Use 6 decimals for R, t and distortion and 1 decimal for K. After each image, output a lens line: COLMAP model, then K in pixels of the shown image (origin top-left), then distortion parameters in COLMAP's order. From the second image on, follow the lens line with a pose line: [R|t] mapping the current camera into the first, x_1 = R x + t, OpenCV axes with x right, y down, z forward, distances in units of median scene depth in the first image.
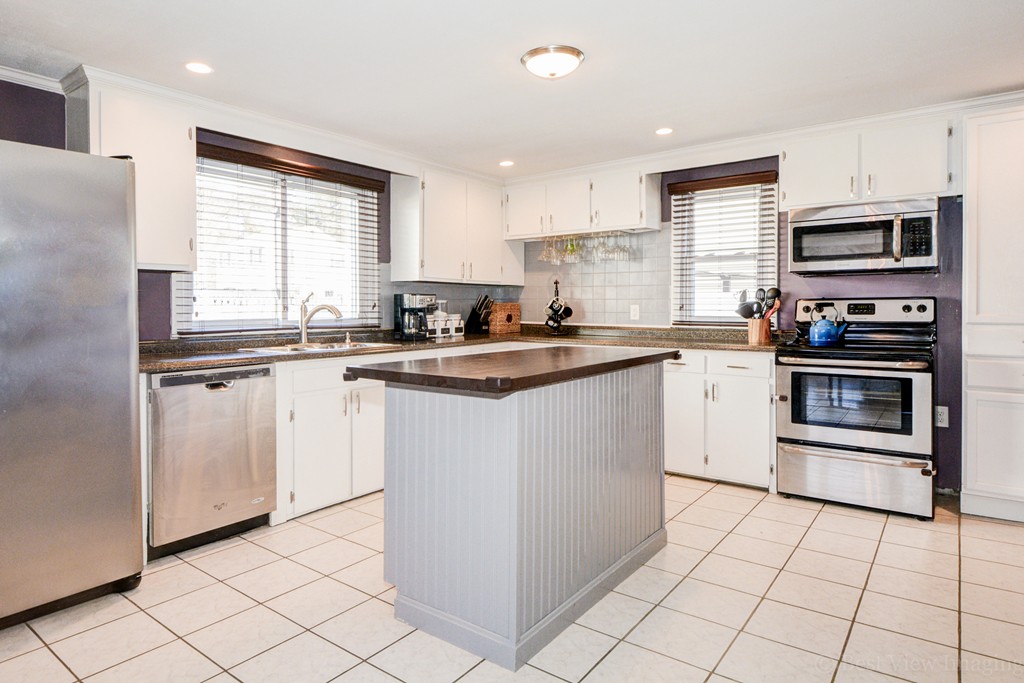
lens RADIAL K [[610.4, 0, 485.9], [0, 610.4, 306.6], [0, 0, 1]] dist [0.004208, 0.002184]
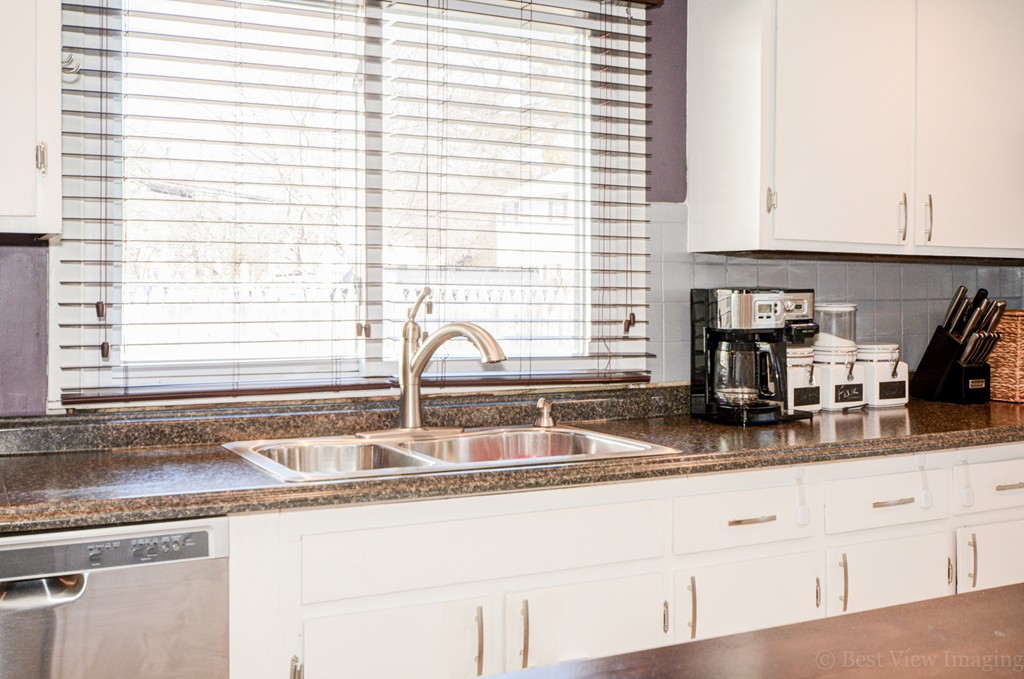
lens RADIAL K [[1080.0, 0, 481.7], [0, 1080.0, 303.6], [0, 0, 1]] dist [0.010542, -0.001701]
pose [[0.901662, 0.007110, -0.432382, 0.012342], [-0.004308, 0.999963, 0.007459, -0.016230], [0.432419, -0.004863, 0.901659, 0.388596]]
